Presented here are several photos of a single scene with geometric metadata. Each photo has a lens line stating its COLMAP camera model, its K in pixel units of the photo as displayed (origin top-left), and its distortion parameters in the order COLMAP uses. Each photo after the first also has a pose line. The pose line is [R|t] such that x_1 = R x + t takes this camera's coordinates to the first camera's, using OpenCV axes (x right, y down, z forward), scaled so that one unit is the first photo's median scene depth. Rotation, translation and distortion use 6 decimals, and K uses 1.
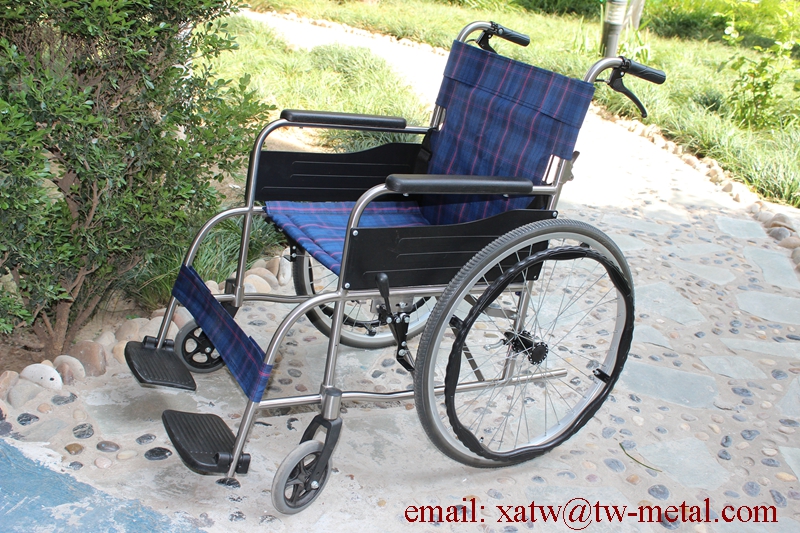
lens RADIAL K [[897.1, 0, 400.0], [0, 897.1, 266.5], [0, 0, 1]] dist [-0.067857, 0.035843]
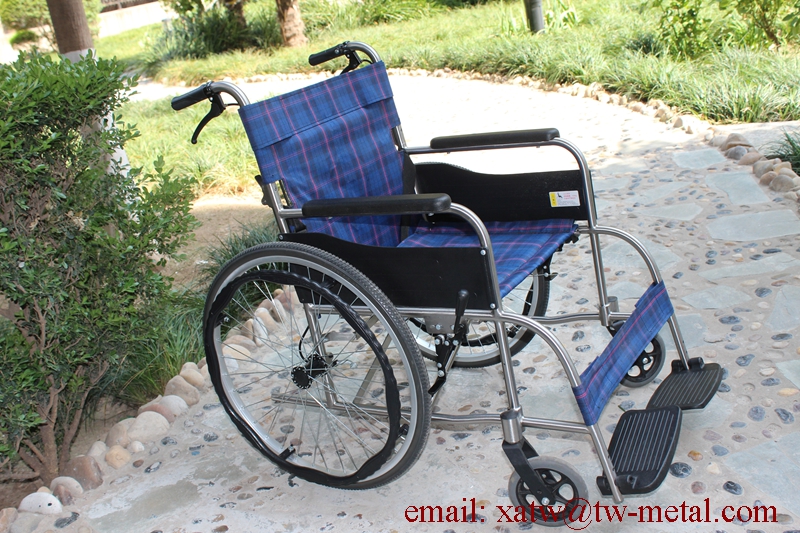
lens RADIAL K [[897.1, 0, 400.0], [0, 897.1, 266.5], [0, 0, 1]] dist [-0.067857, 0.035843]
pose [[0.959151, -0.282804, -0.007173, 0.058082], [0.282544, 0.958915, -0.025507, 0.005677], [0.014092, 0.022438, 0.999649, 0.002466]]
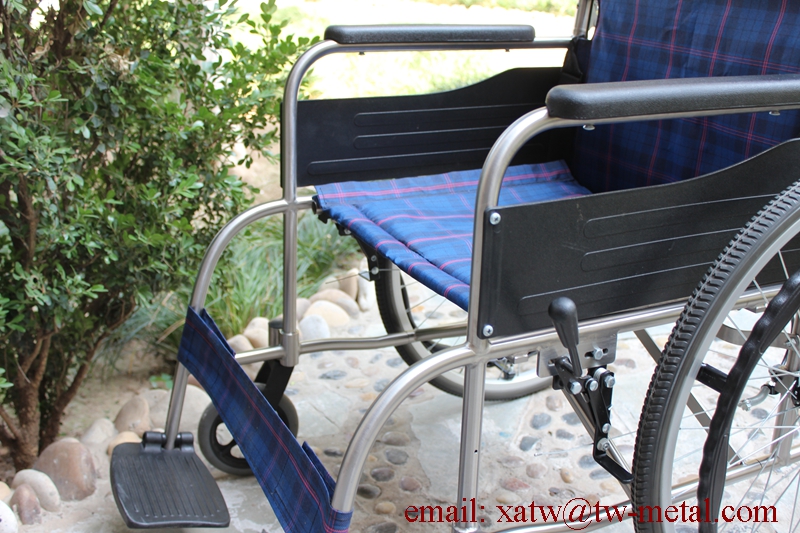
lens RADIAL K [[897.1, 0, 400.0], [0, 897.1, 266.5], [0, 0, 1]] dist [-0.067857, 0.035843]
pose [[0.989352, -0.108501, -0.097005, -0.038506], [0.108998, 0.994042, -0.000179, -0.012202], [0.096446, -0.010396, 0.995284, 0.363137]]
